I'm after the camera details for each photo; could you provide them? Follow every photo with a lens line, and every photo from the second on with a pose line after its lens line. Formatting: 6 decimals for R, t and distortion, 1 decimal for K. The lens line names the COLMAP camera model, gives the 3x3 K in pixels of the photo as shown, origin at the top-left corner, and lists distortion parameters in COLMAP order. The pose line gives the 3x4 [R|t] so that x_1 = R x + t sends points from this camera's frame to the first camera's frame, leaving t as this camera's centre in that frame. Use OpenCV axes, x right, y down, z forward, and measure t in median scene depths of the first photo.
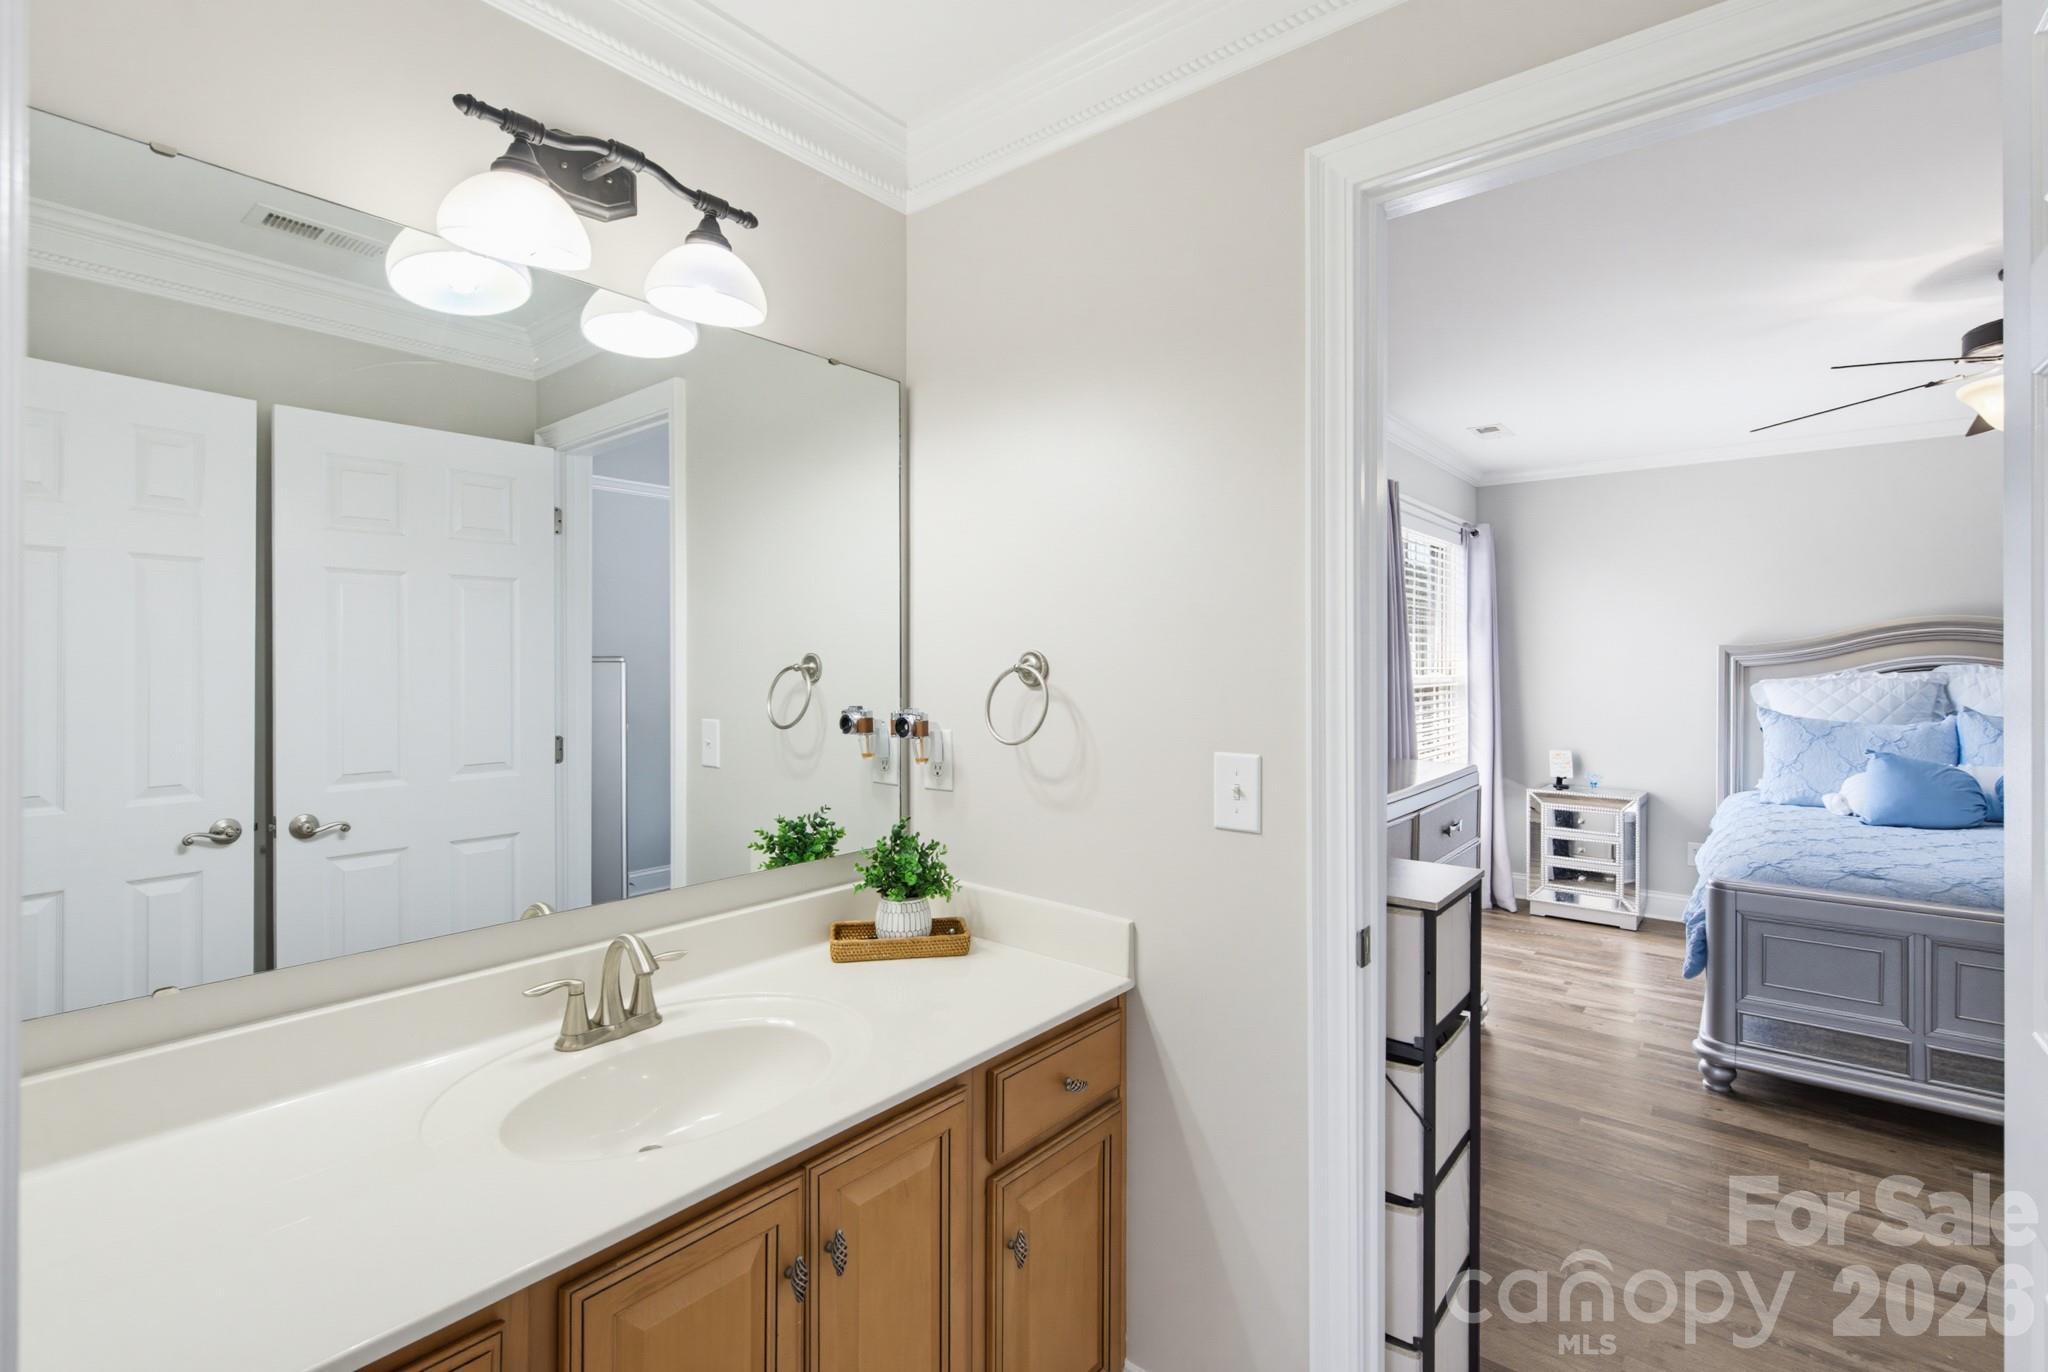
lens RADIAL K [[933.5, 0, 1021.0], [0, 933.5, 674.3], [0, 0, 1]] dist [0.004119, -0.002268]
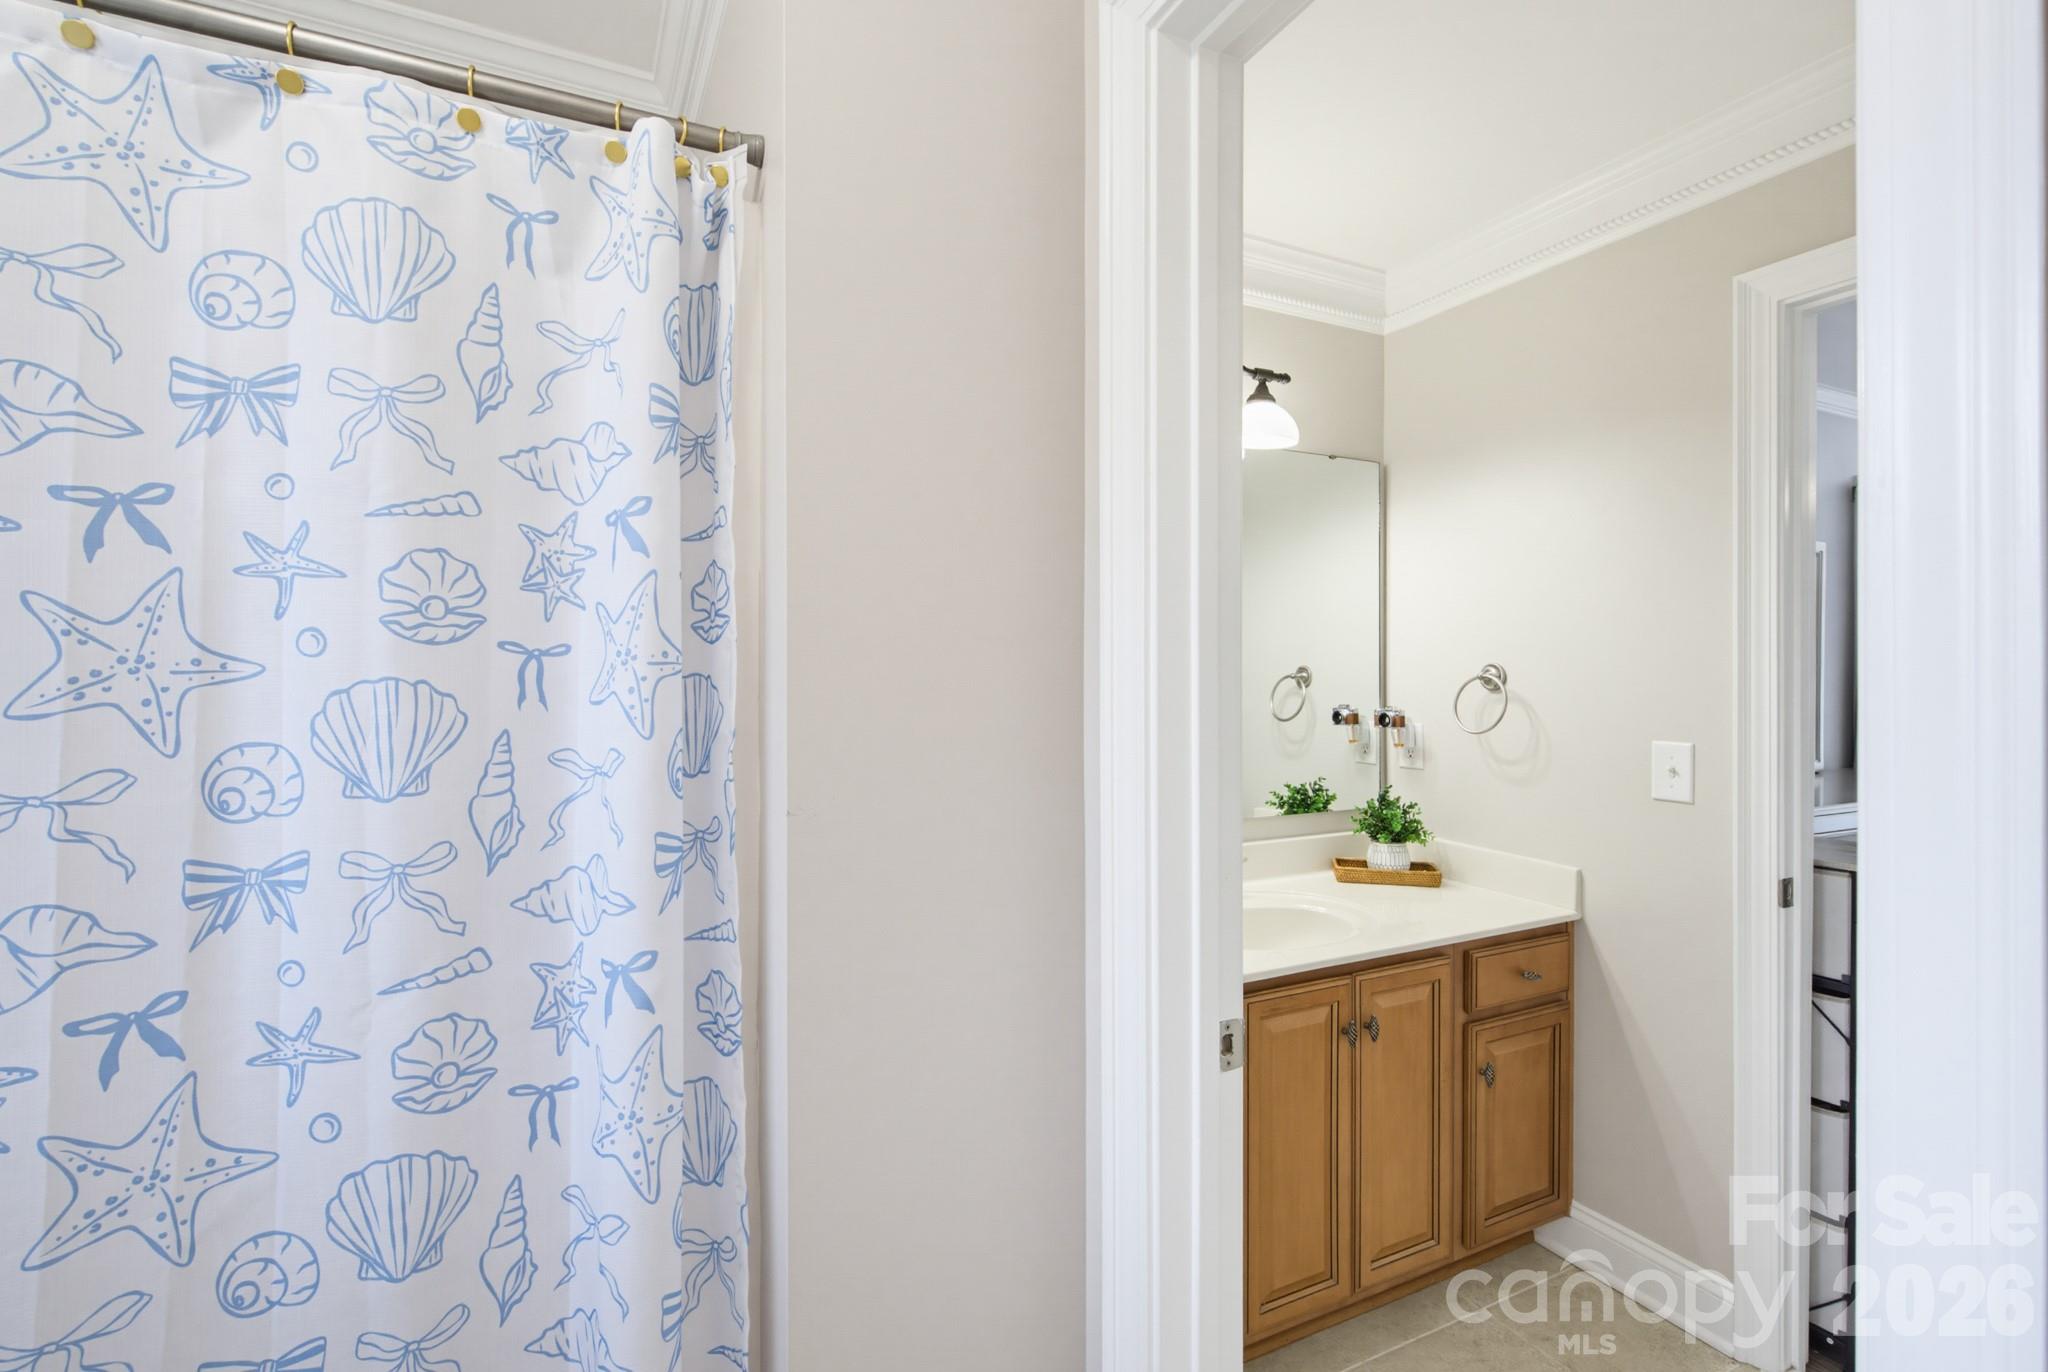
lens RADIAL K [[933.5, 0, 1026.6], [0, 933.5, 683.1], [0, 0, 1]] dist [0.004119, -0.002268]
pose [[0.913315, 0.001697, -0.407250, -0.056264], [-0.001131, 0.999998, 0.001632, 0.001247], [0.407252, -0.001030, 0.913315, -0.522662]]
